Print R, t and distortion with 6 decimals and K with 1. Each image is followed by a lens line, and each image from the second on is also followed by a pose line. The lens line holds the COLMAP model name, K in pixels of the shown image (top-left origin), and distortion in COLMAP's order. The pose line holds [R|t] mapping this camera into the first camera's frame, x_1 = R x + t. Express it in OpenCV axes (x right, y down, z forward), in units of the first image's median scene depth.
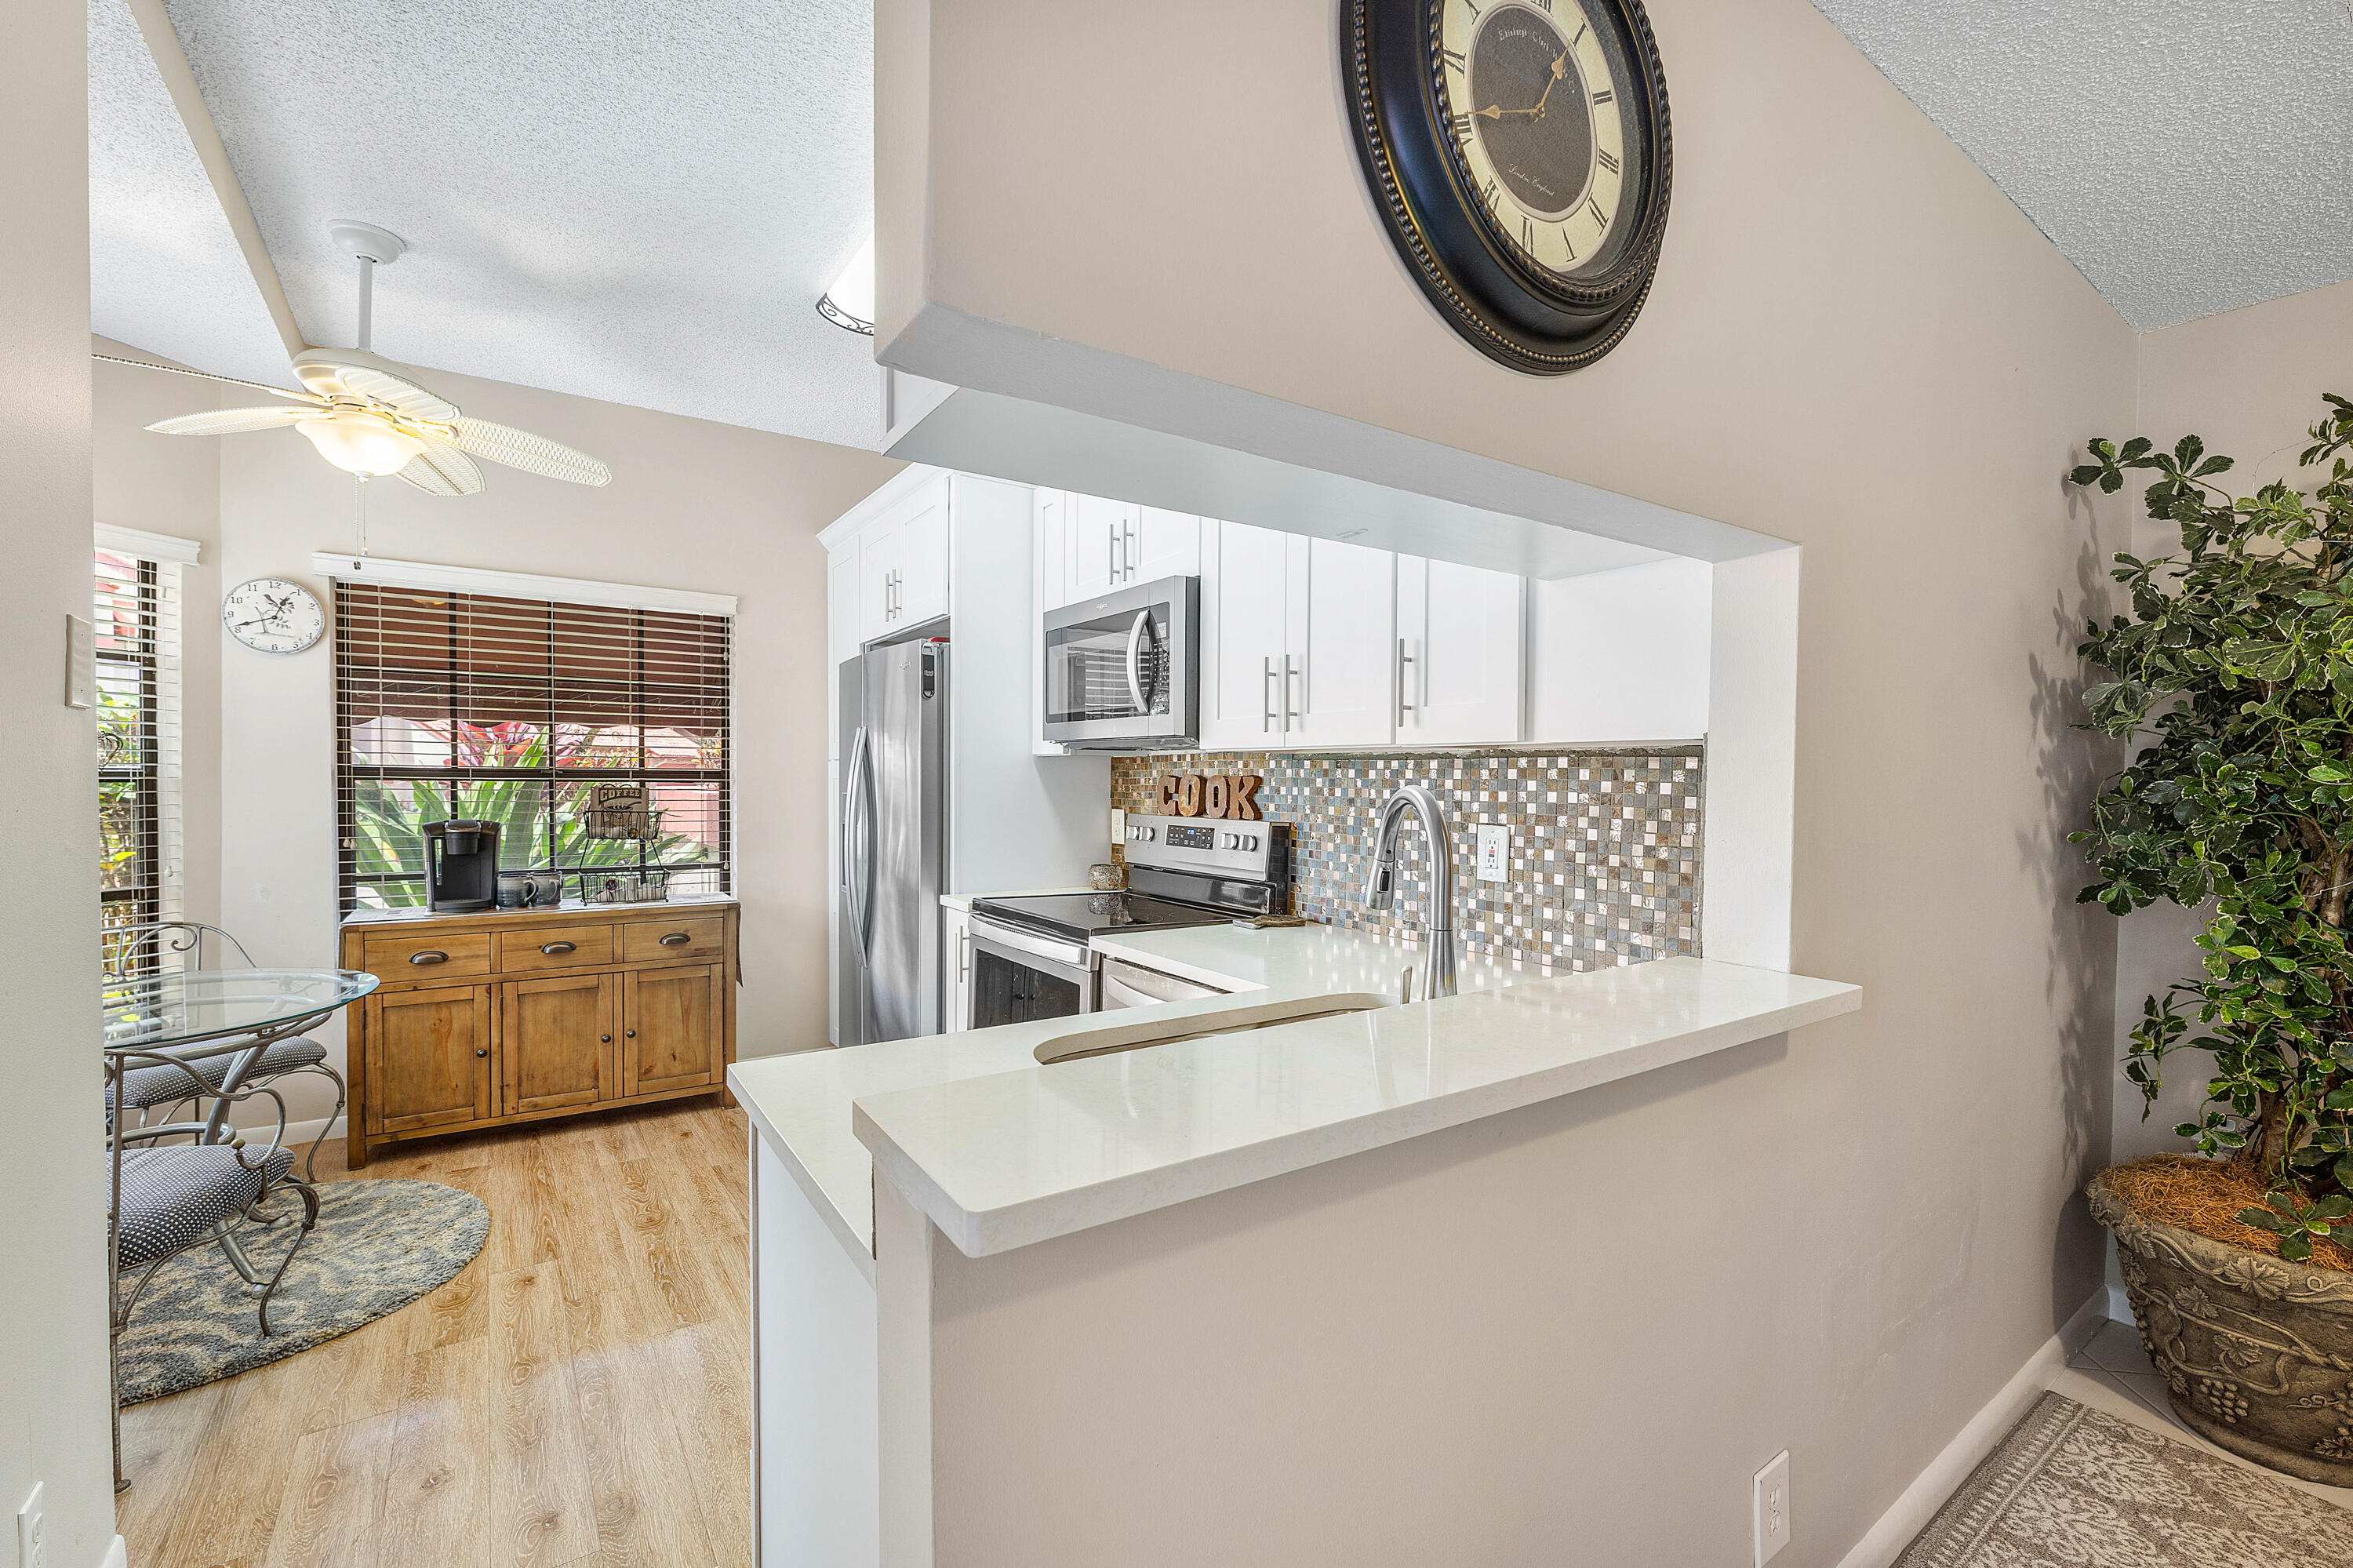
lens RADIAL K [[978.5, 0, 1180.2], [0, 978.5, 803.9], [0, 0, 1]] dist [-0.009013, 0.000217]
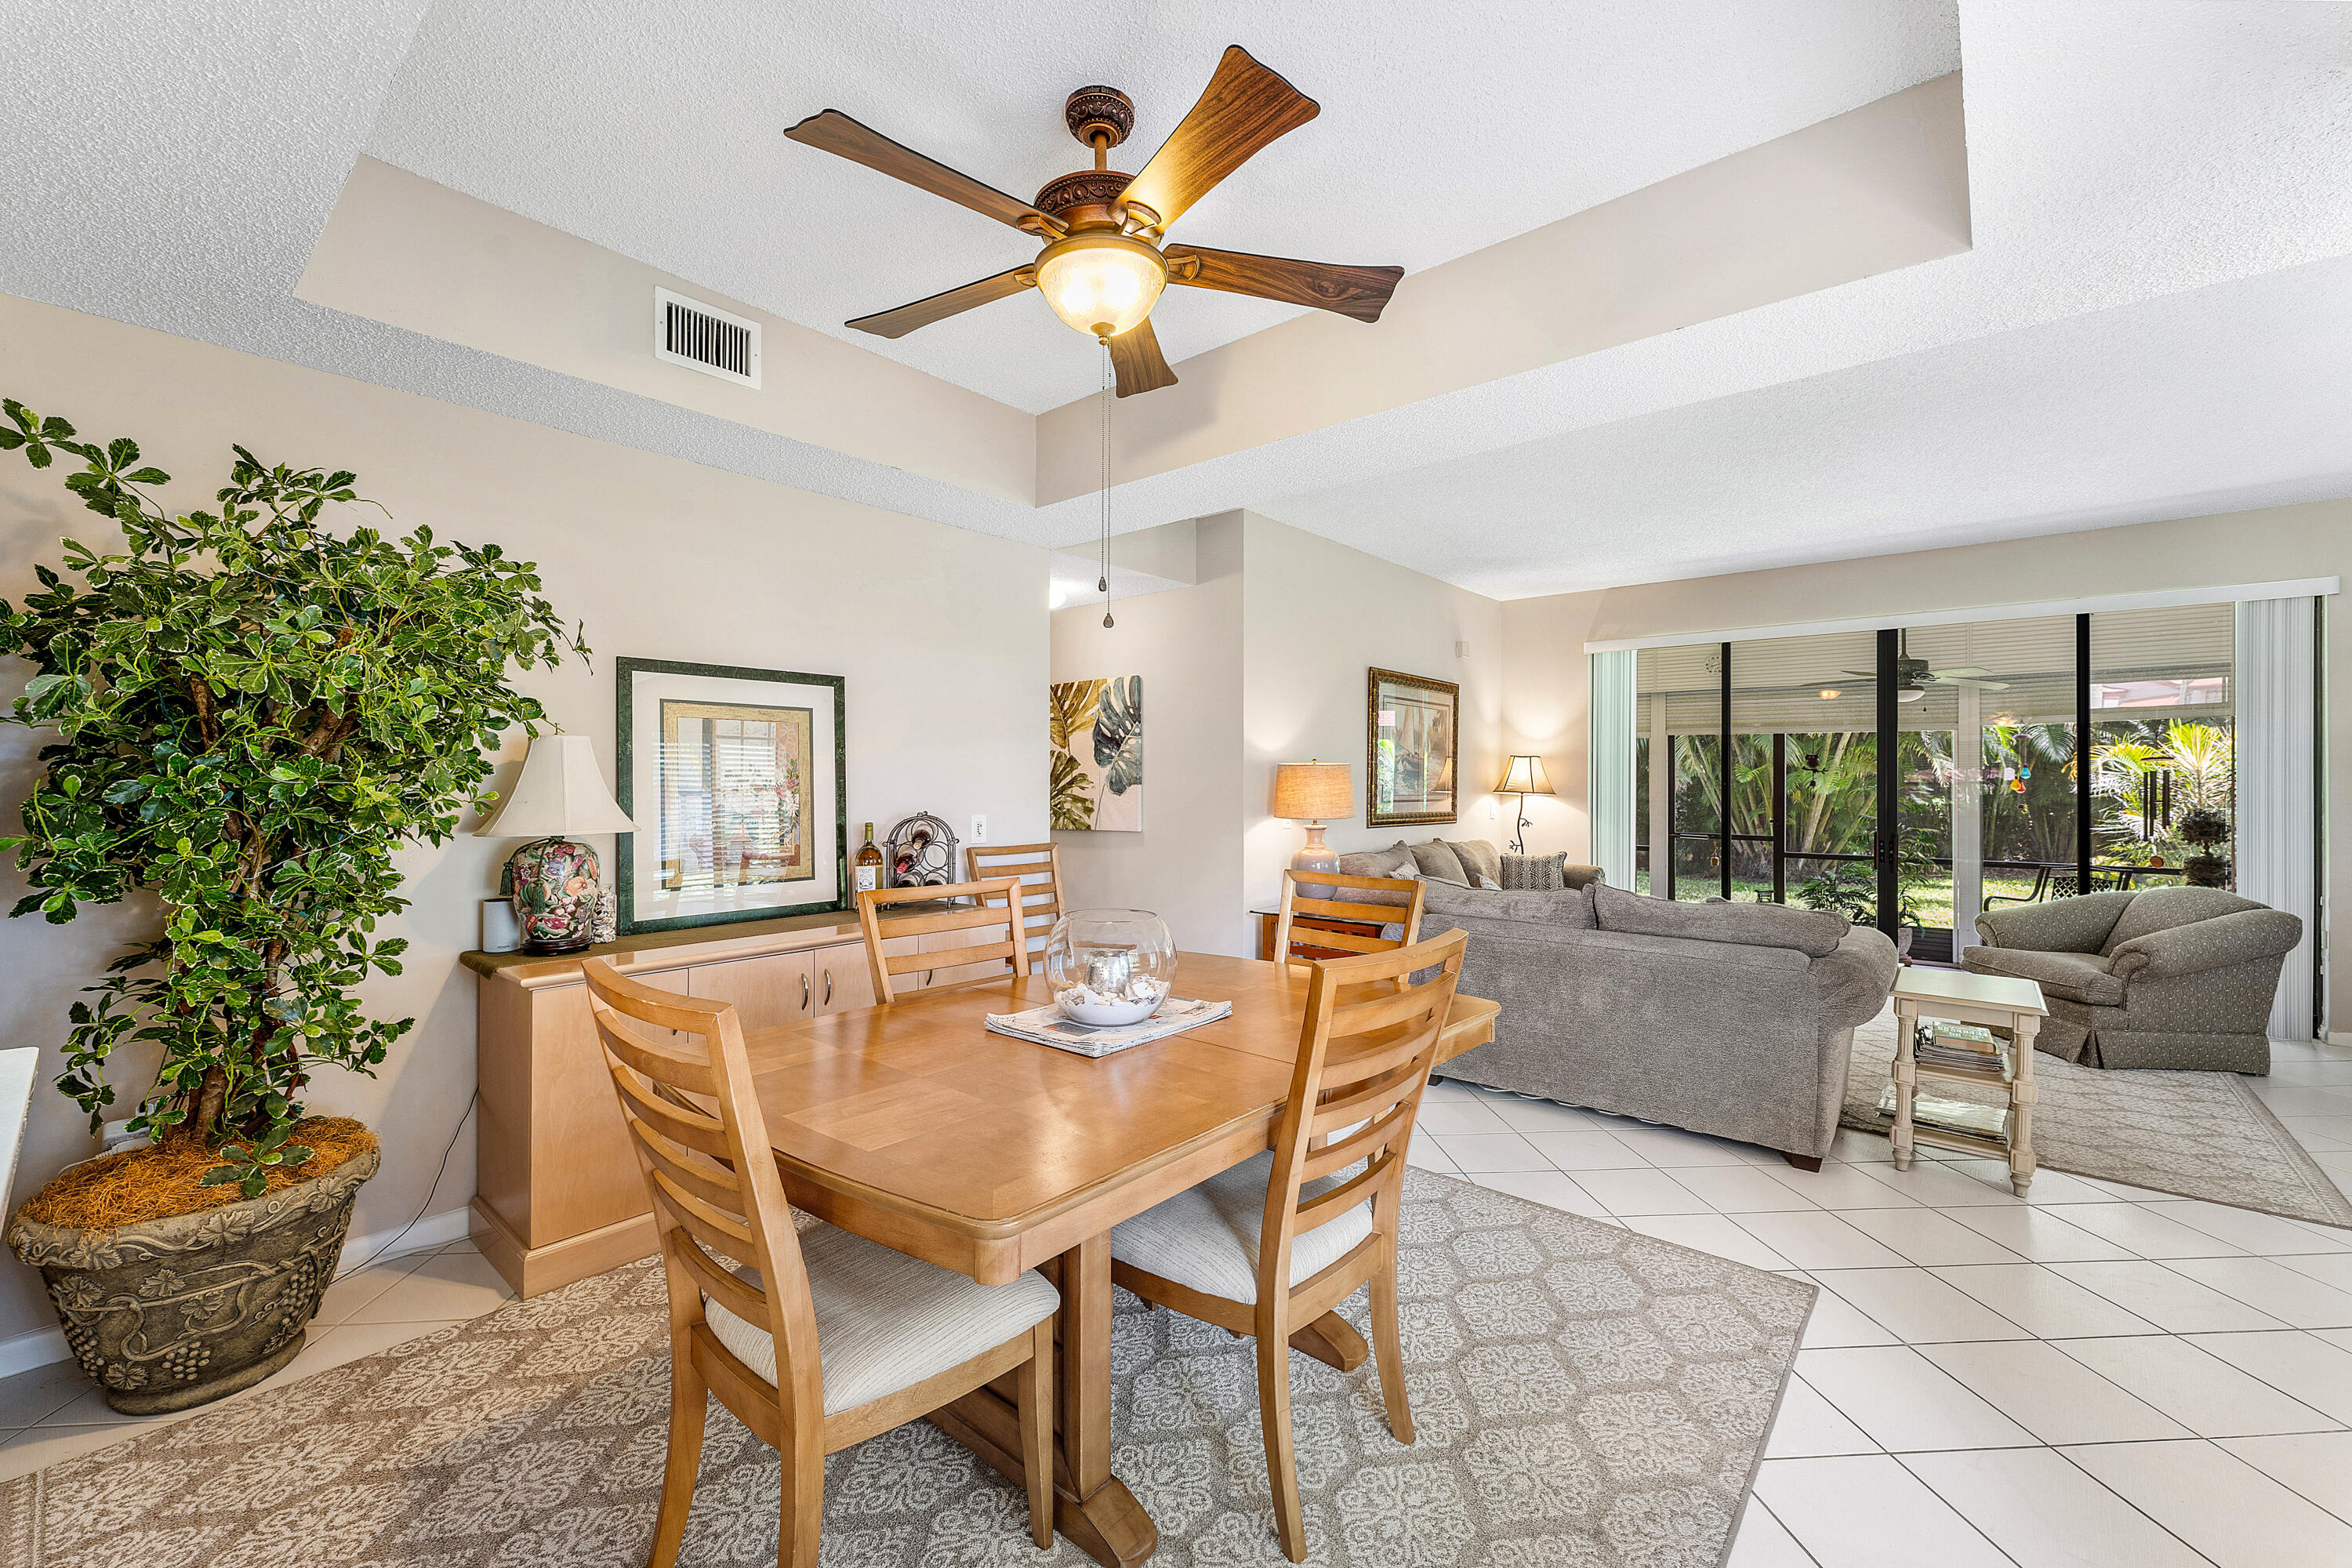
lens RADIAL K [[947.5, 0, 1176.0], [0, 947.5, 777.0], [0, 0, 1]] dist [0.001139, -0.000080]
pose [[-0.237439, -0.007651, 0.971372, -0.099787], [0.018606, 0.999750, 0.012422, -0.010103], [-0.971224, 0.021023, -0.237237, 0.095753]]
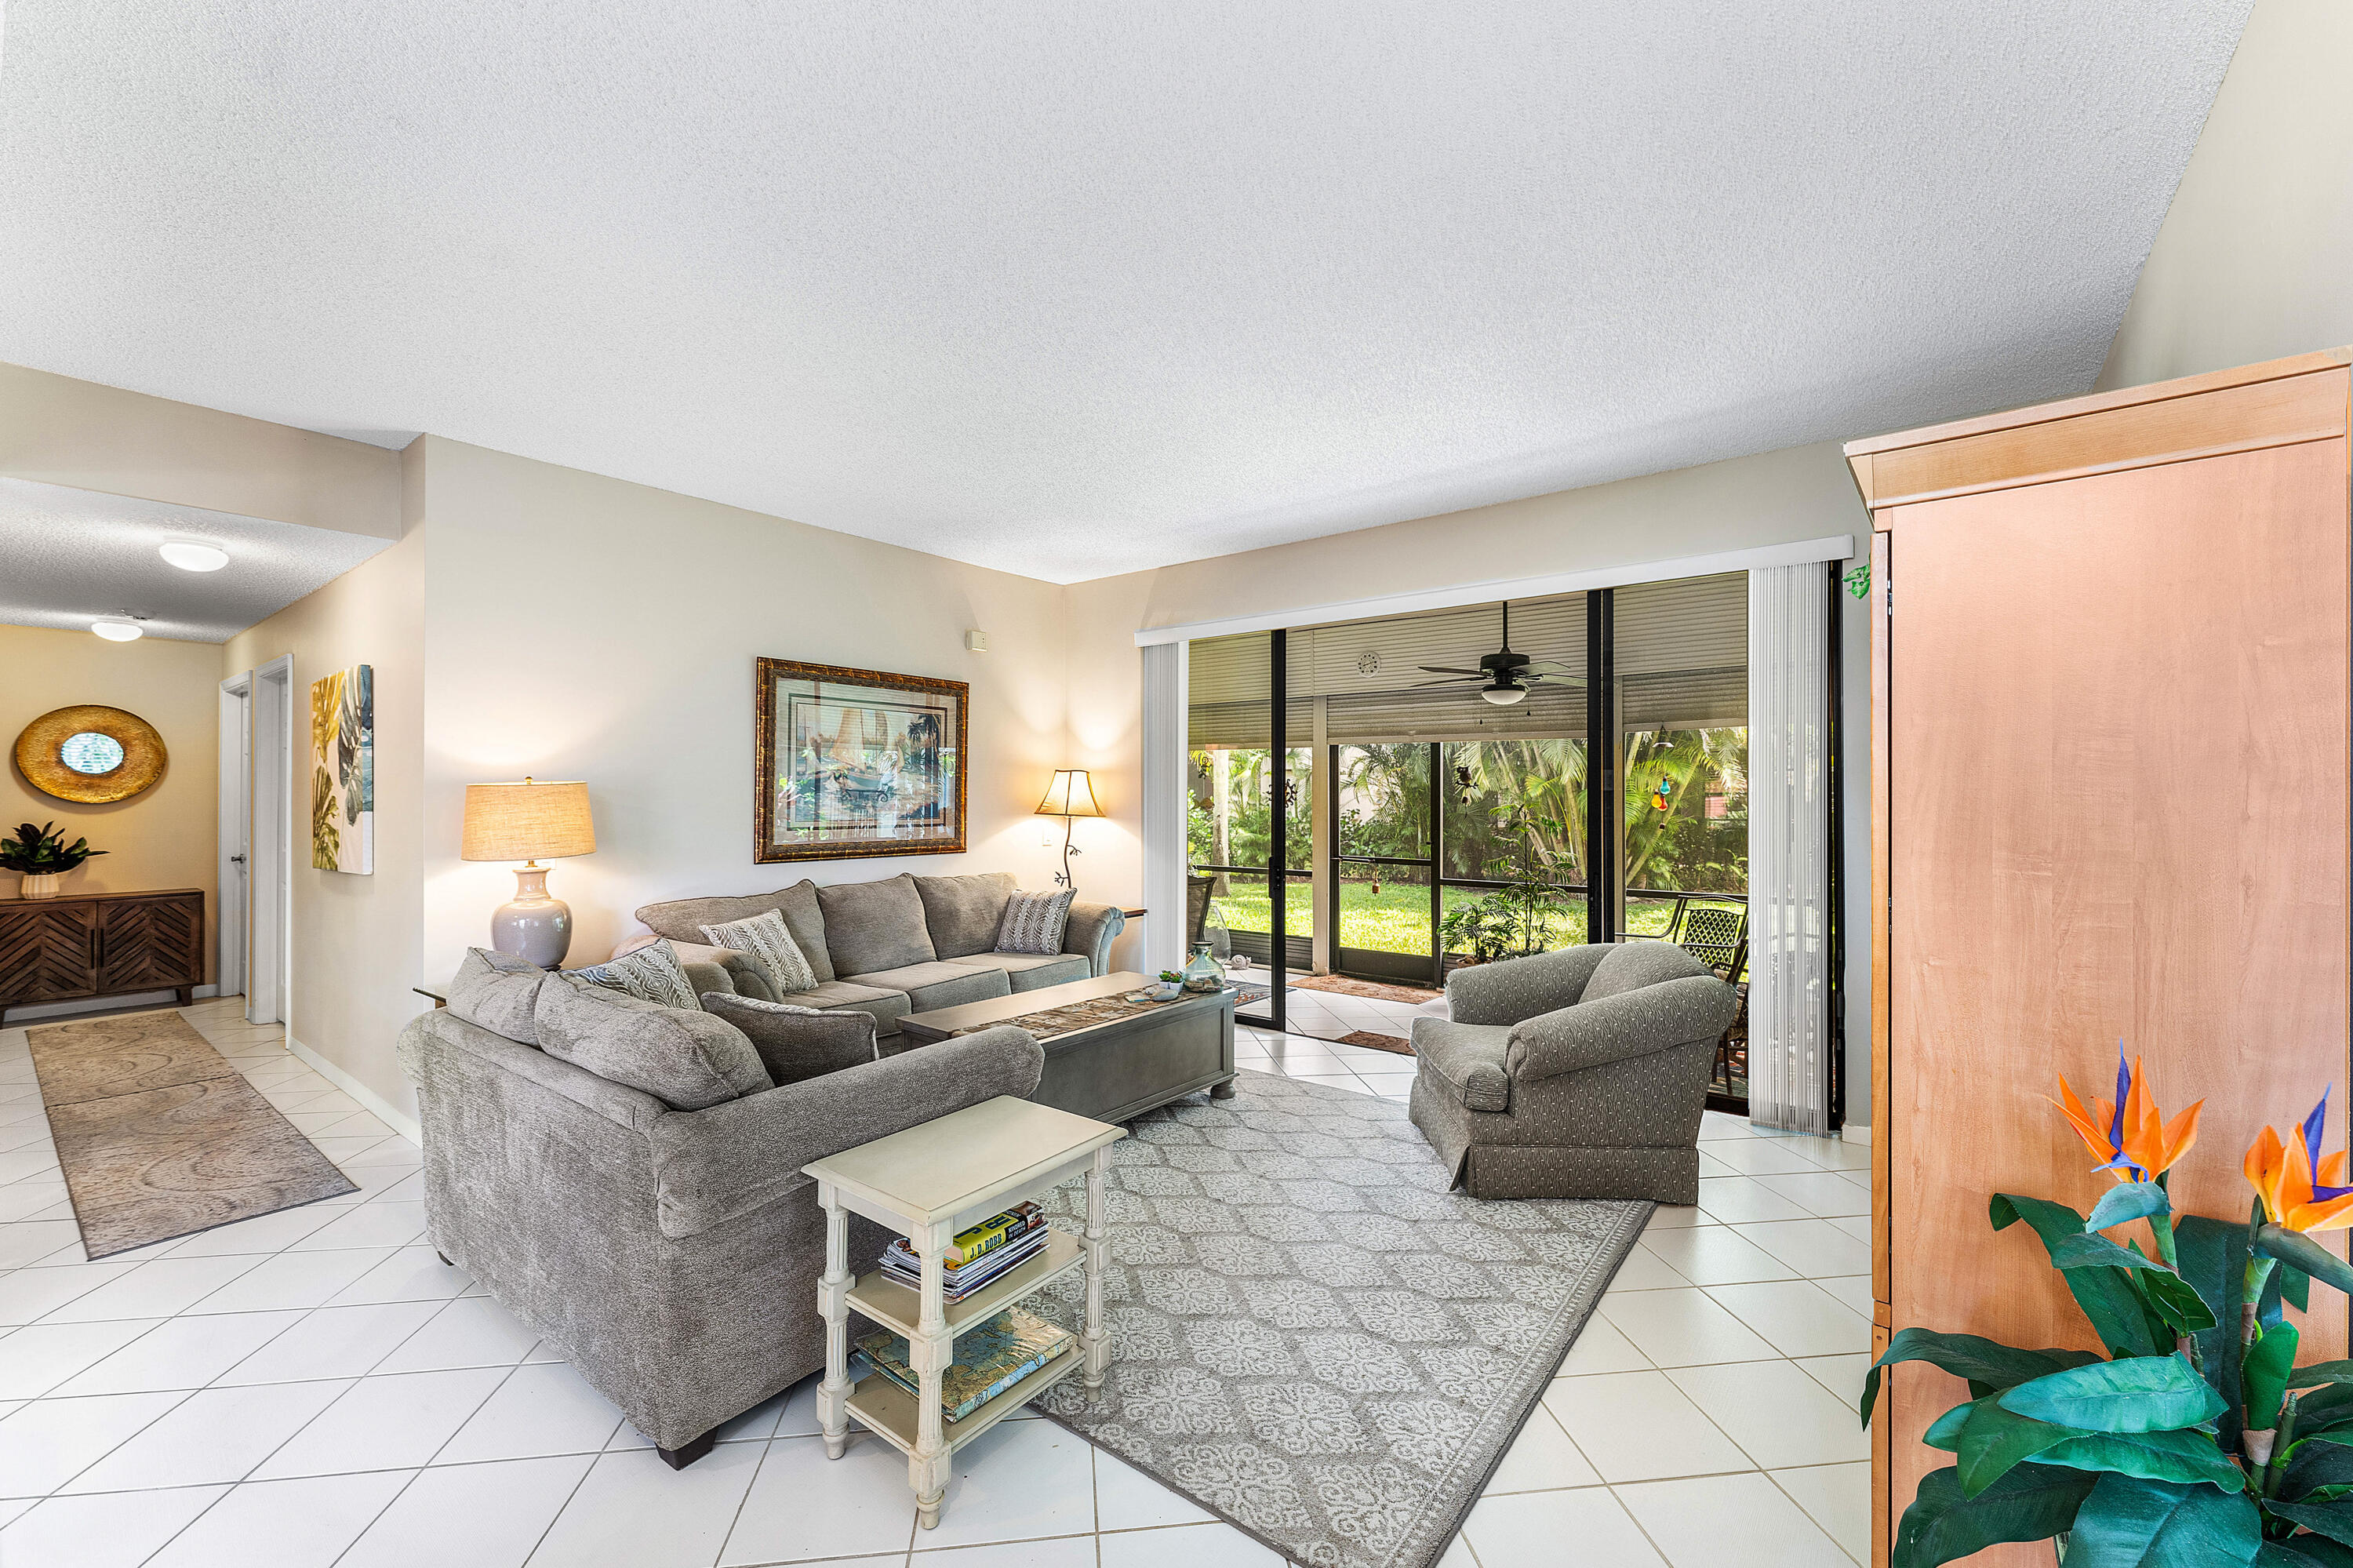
lens RADIAL K [[949.1, 0, 1175.3], [0, 949.1, 790.0], [0, 0, 1]] dist [0.000043, 0.006598]
pose [[-0.286406, -0.007760, 0.958077, 0.040963], [0.022394, 0.999640, 0.014791, -0.000243], [-0.957846, 0.025692, -0.286130, -0.894928]]
